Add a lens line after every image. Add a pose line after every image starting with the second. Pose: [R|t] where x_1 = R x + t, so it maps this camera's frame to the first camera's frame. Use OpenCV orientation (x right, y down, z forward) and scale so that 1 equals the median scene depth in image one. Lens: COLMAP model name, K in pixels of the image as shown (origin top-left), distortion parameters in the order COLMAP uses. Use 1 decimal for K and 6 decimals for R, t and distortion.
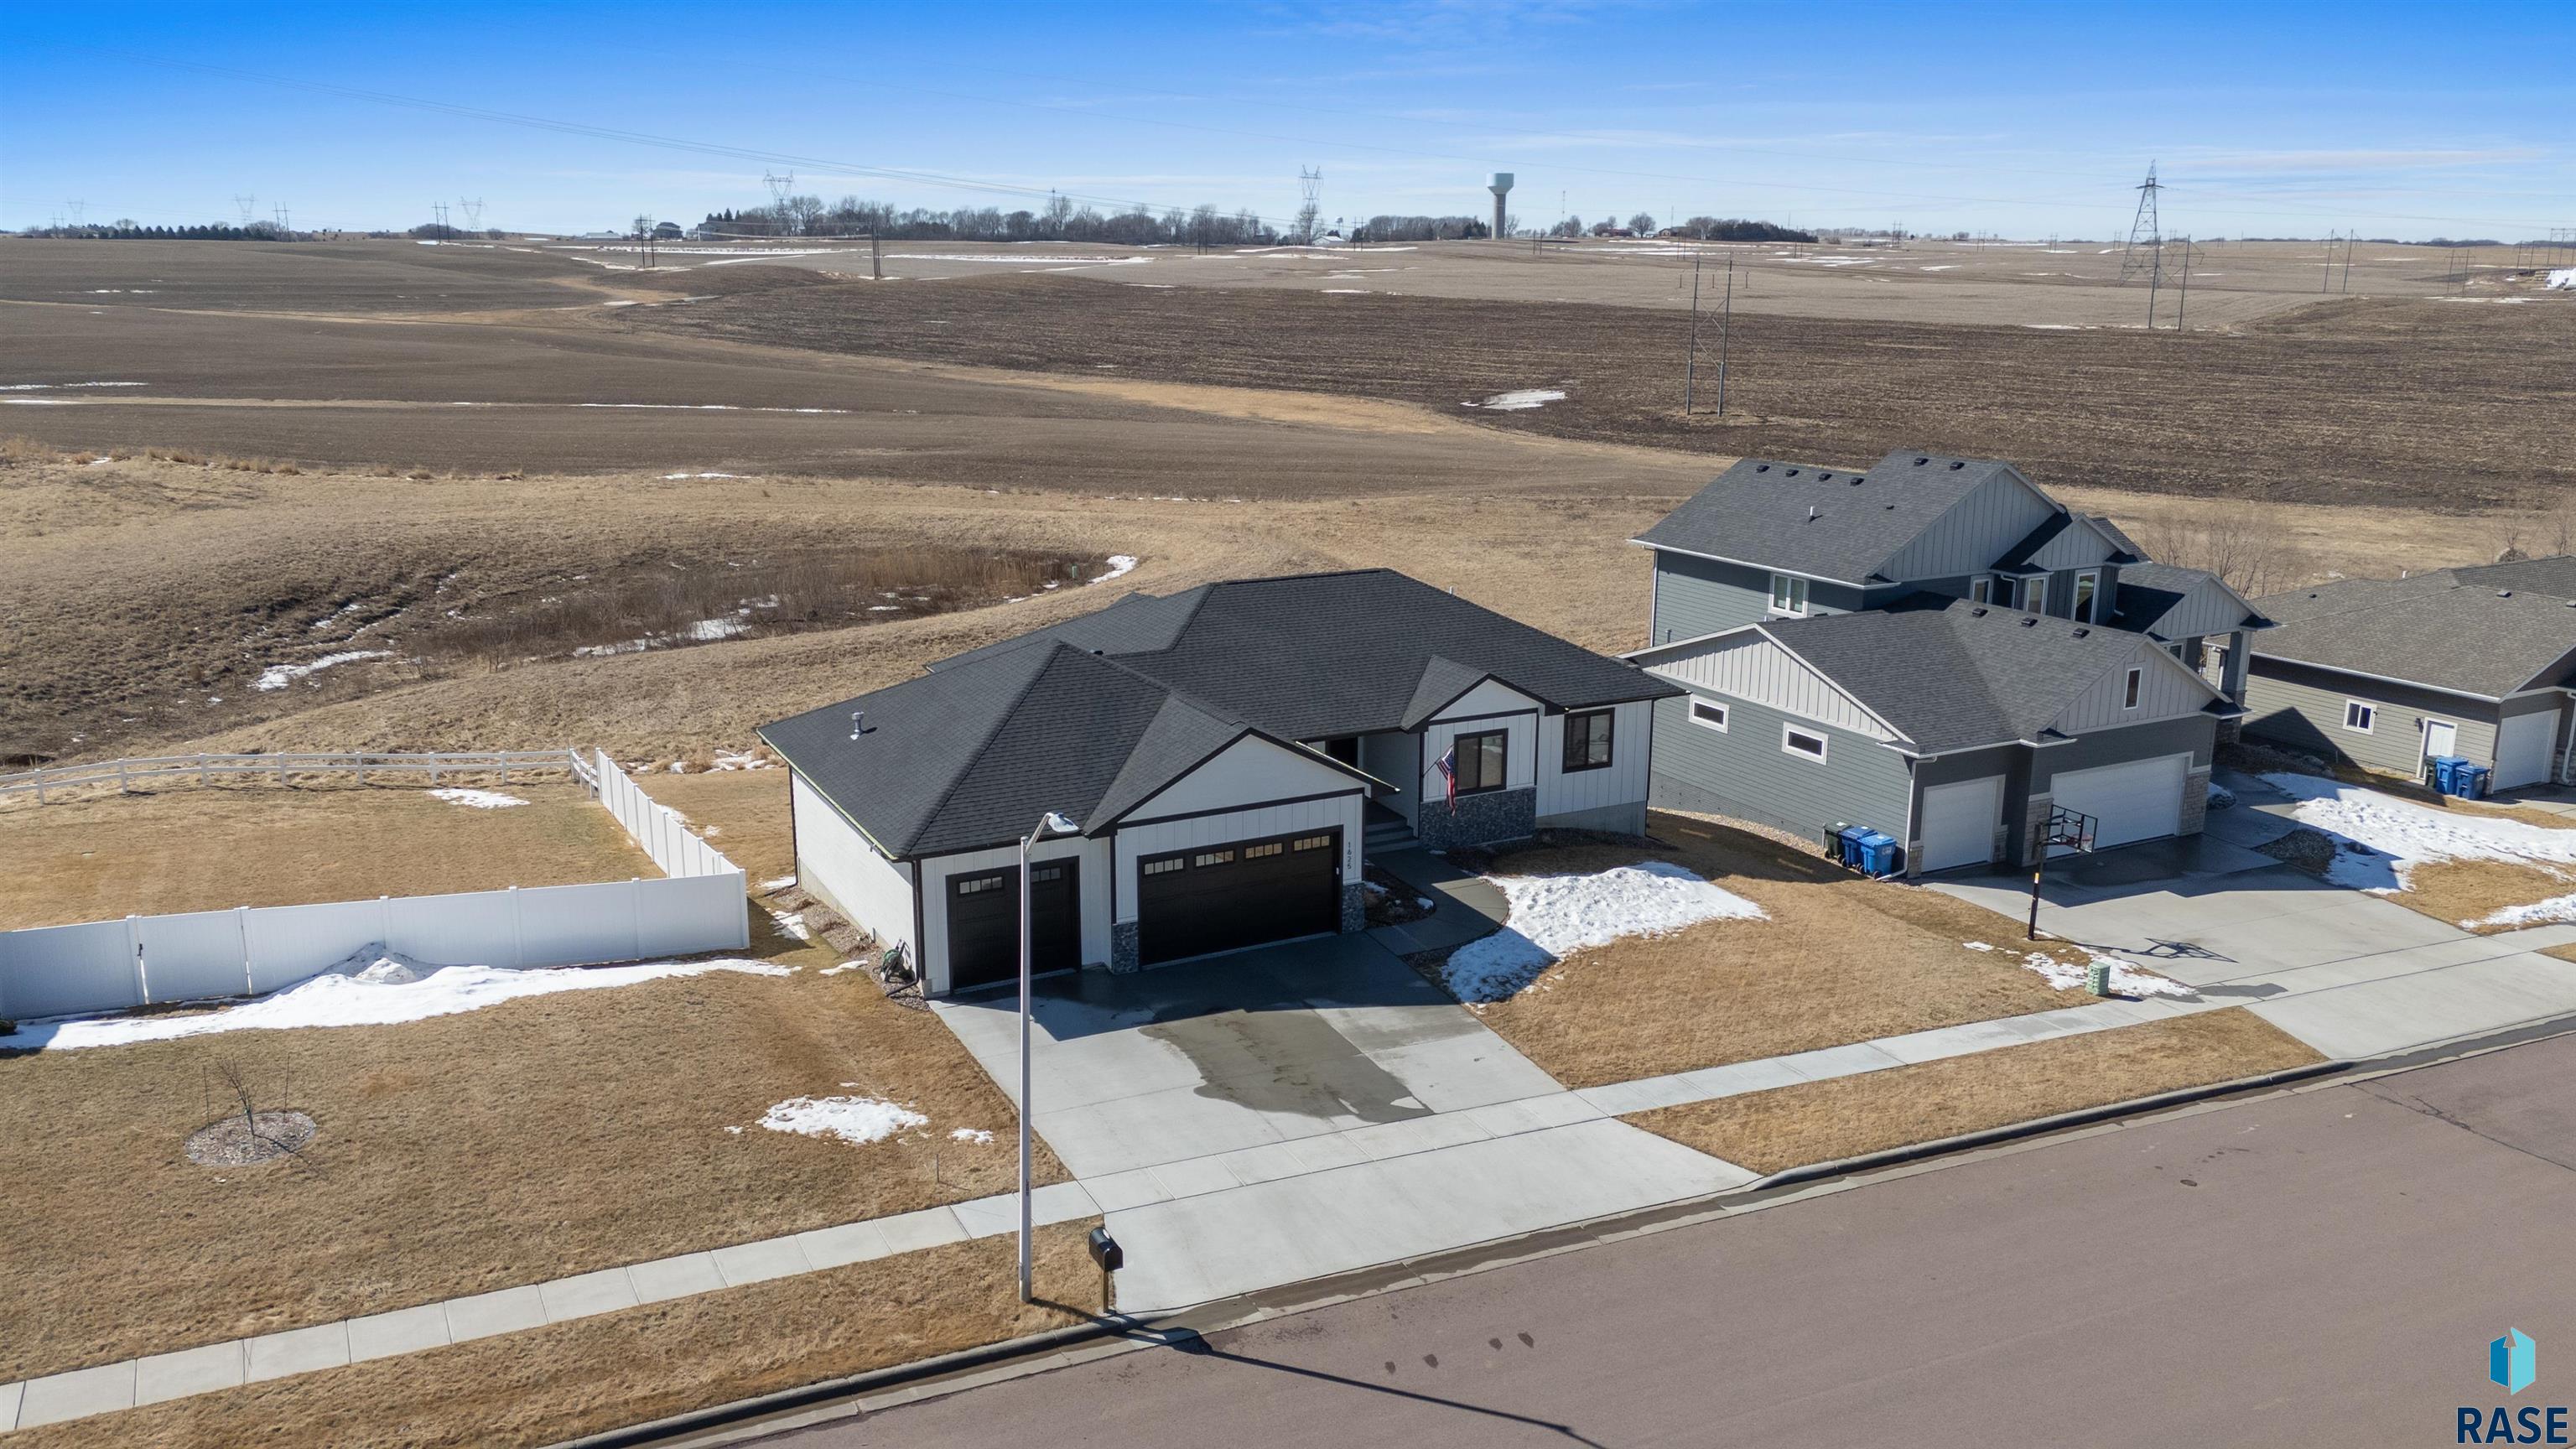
lens RADIAL K [[1878.2, 0, 1288.0], [0, 1878.2, 724.5], [0, 0, 1]] dist [0.081593, -0.071318]
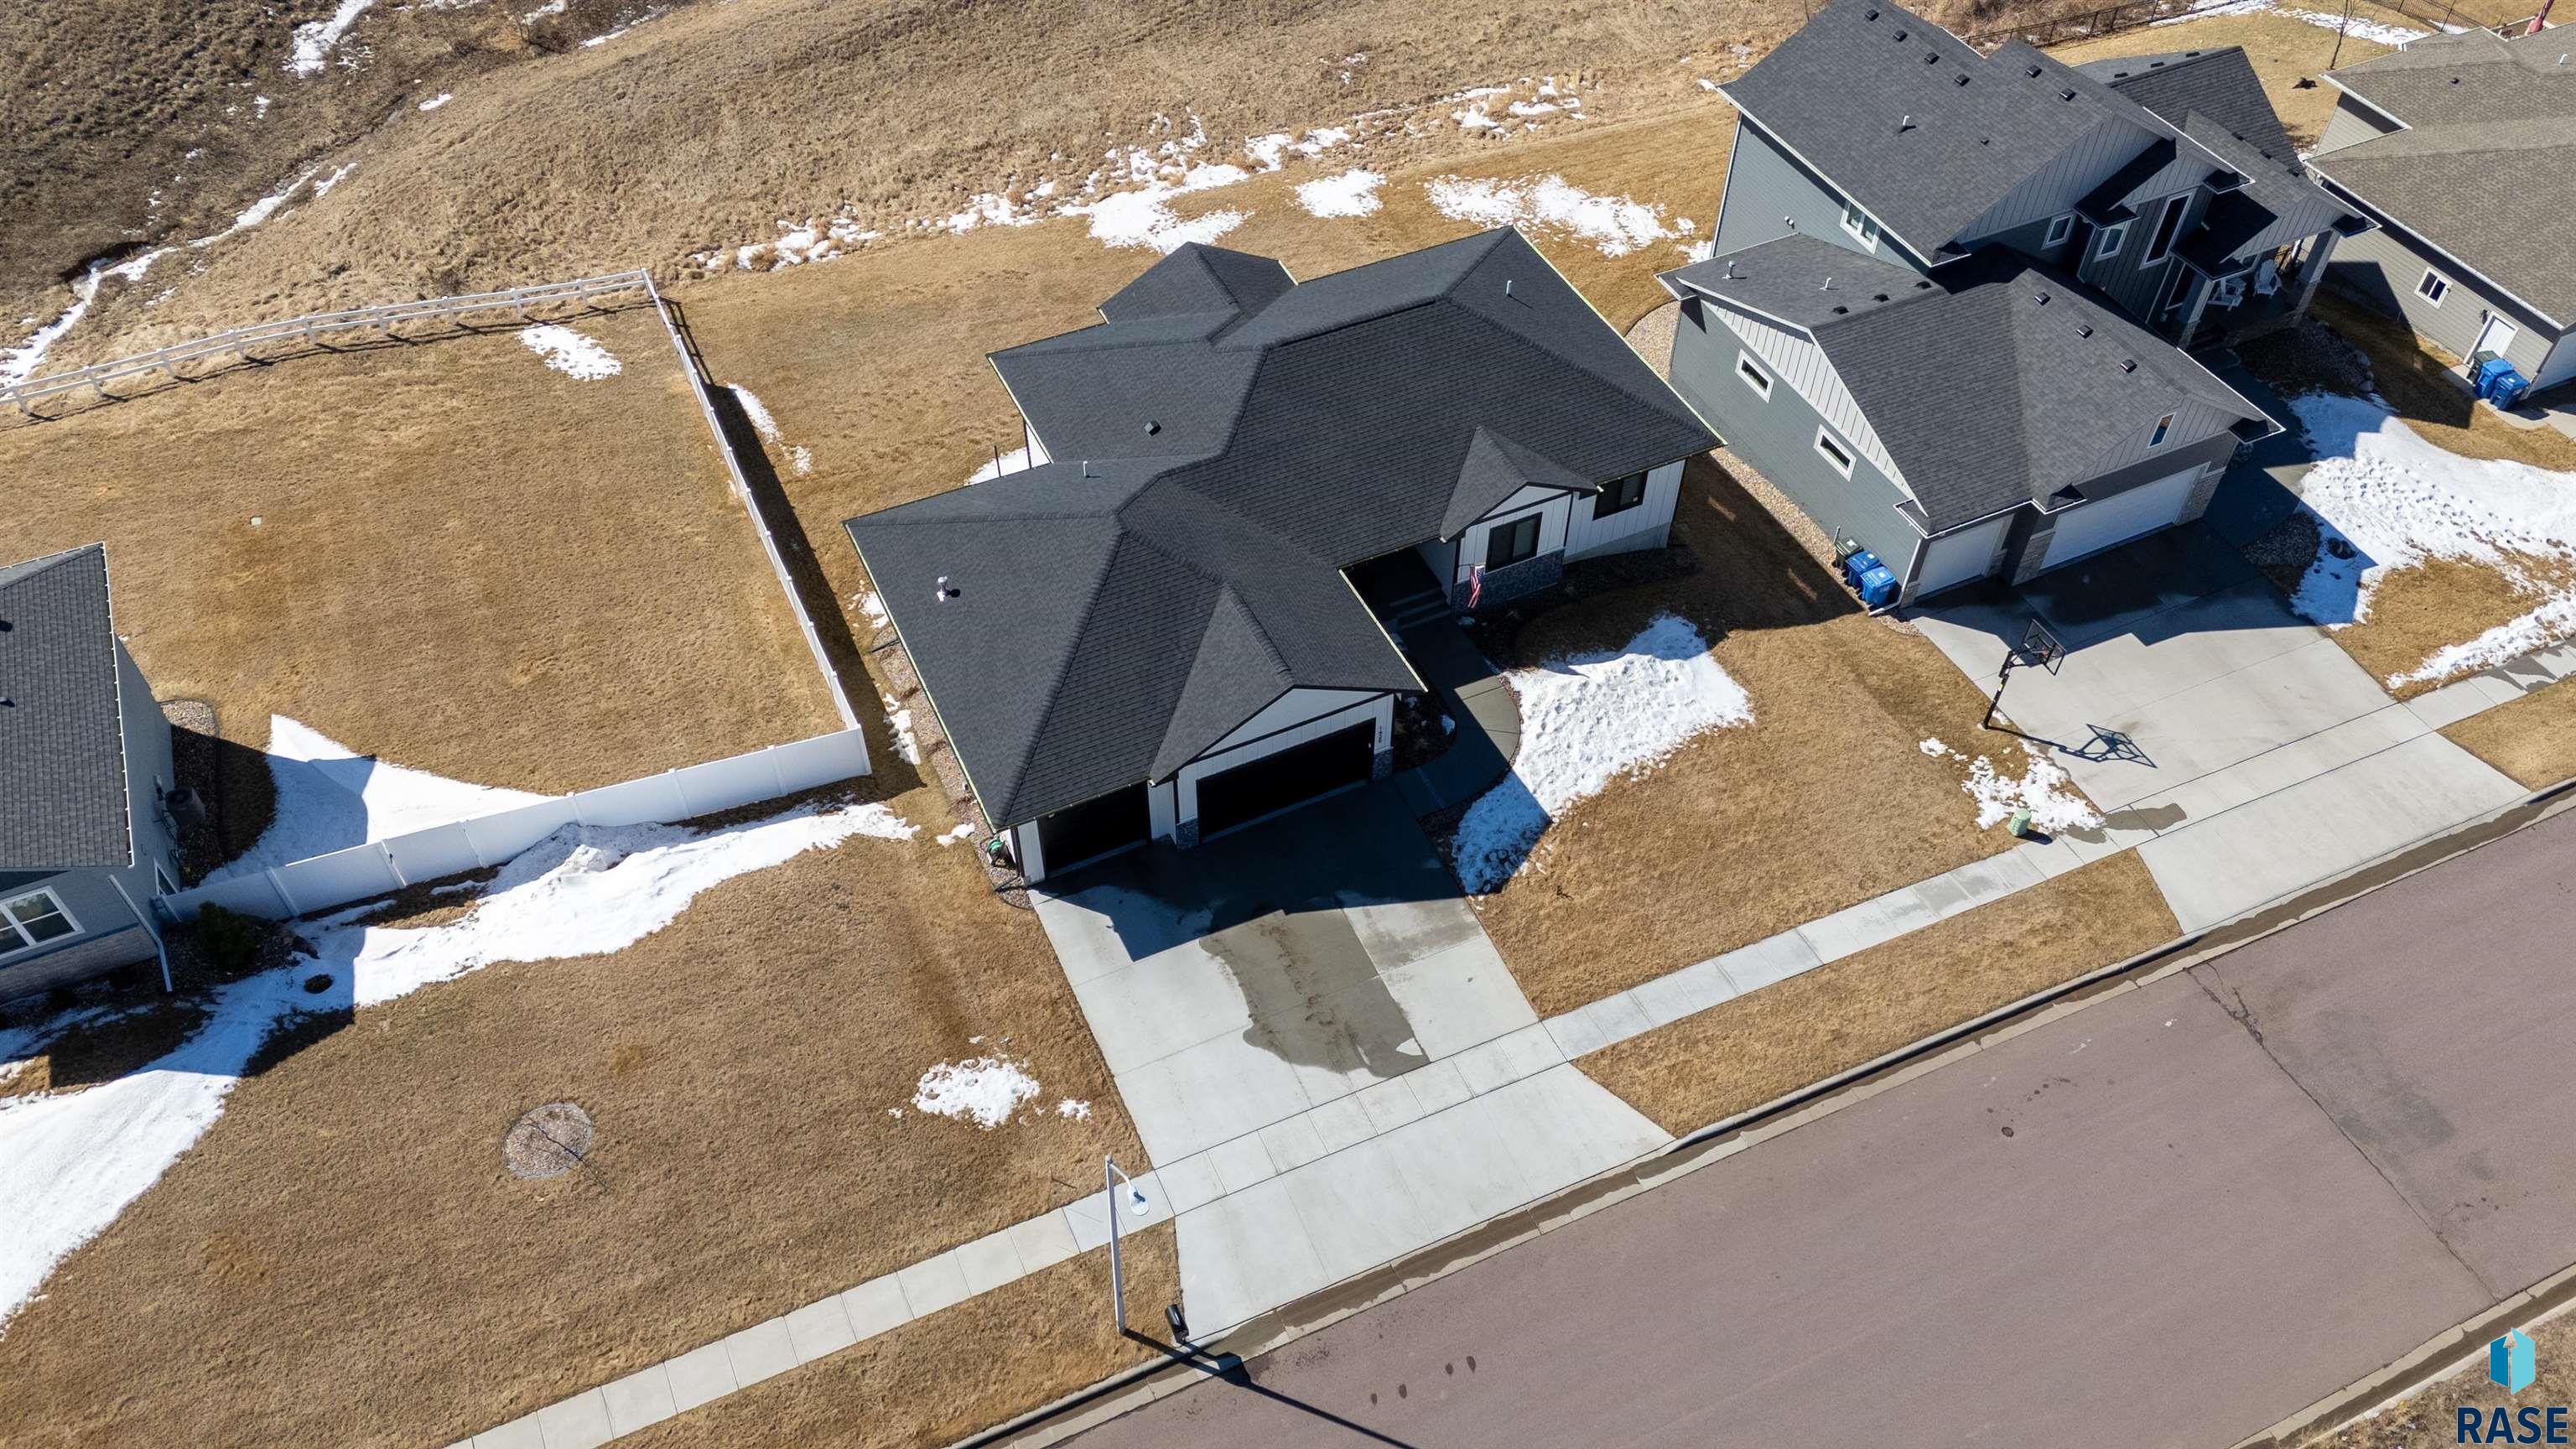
lens RADIAL K [[1878.2, 0, 1288.0], [0, 1878.2, 724.5], [0, 0, 1]] dist [0.081593, -0.071318]
pose [[0.999116, 0.032136, -0.027118, 0.007106], [-0.011797, 0.833235, 0.552793, -0.581006], [0.040360, -0.551984, 0.832877, 0.045776]]
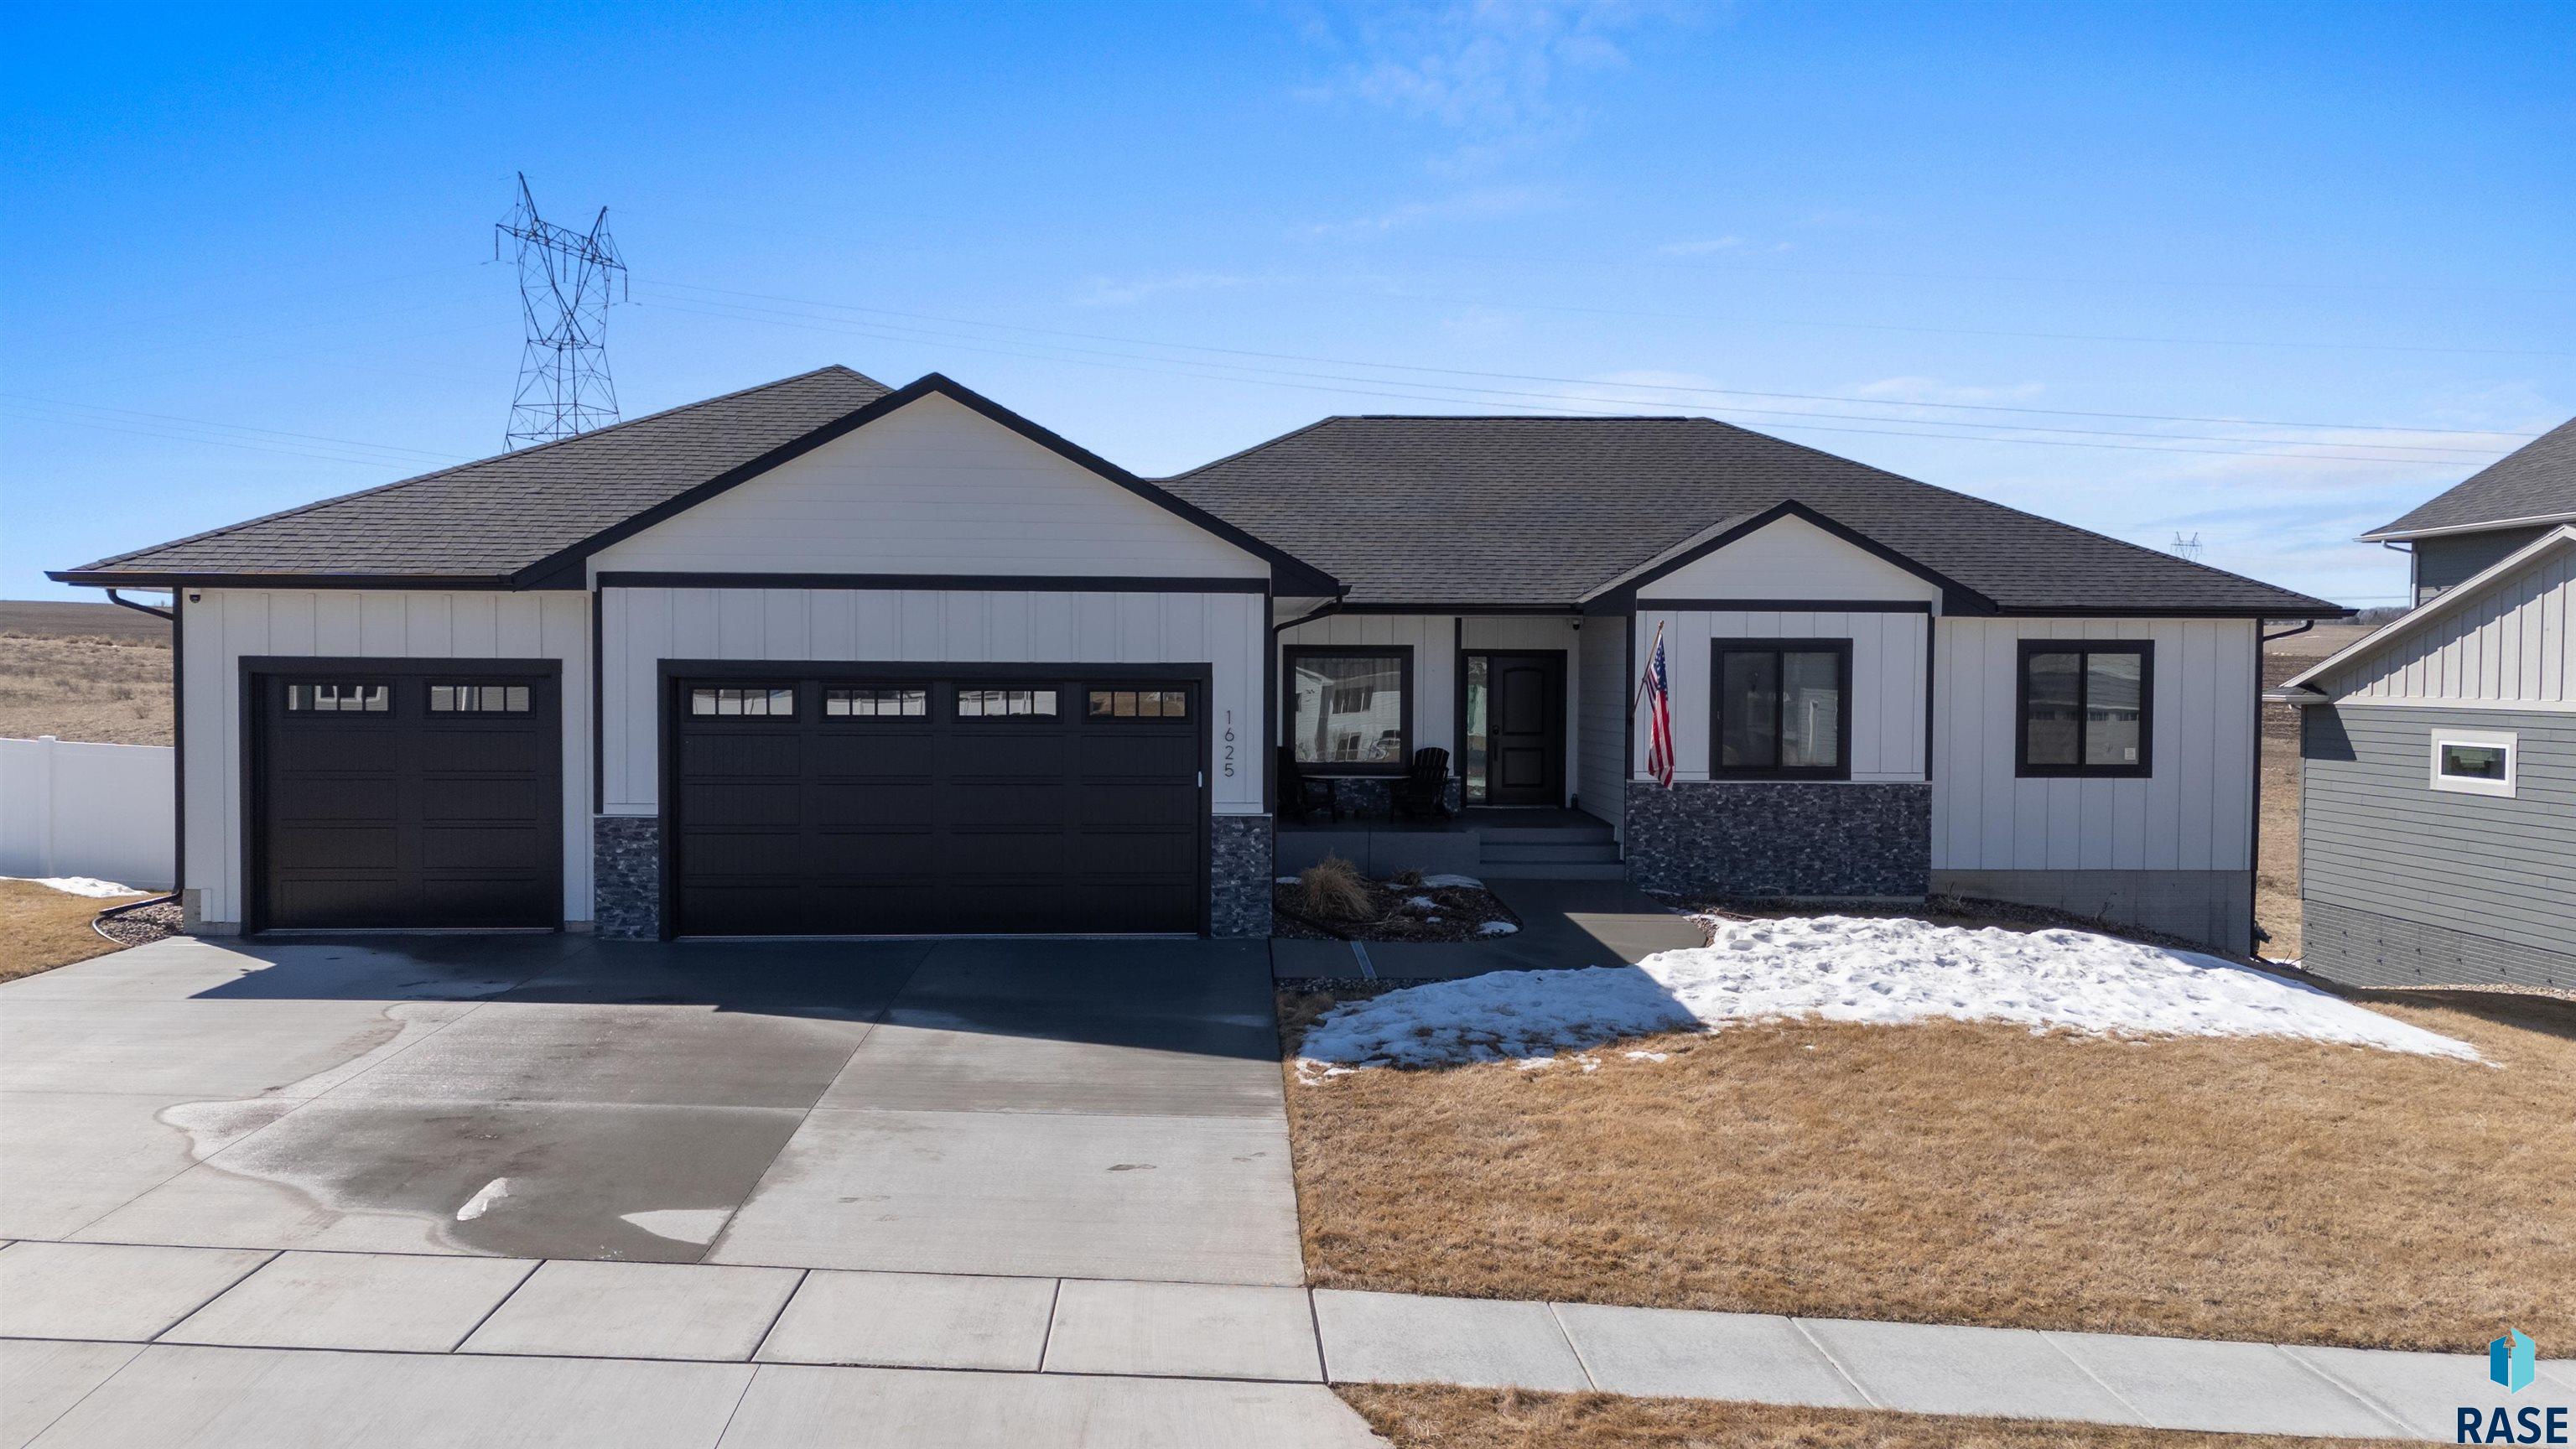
lens RADIAL K [[1878.2, 0, 1288.0], [0, 1878.2, 724.5], [0, 0, 1]] dist [0.081593, -0.071318]
pose [[0.904323, 0.011275, -0.426700, 0.227362], [-0.098997, 0.977934, -0.183969, 0.144033], [0.415210, 0.208609, 0.885484, 0.646767]]
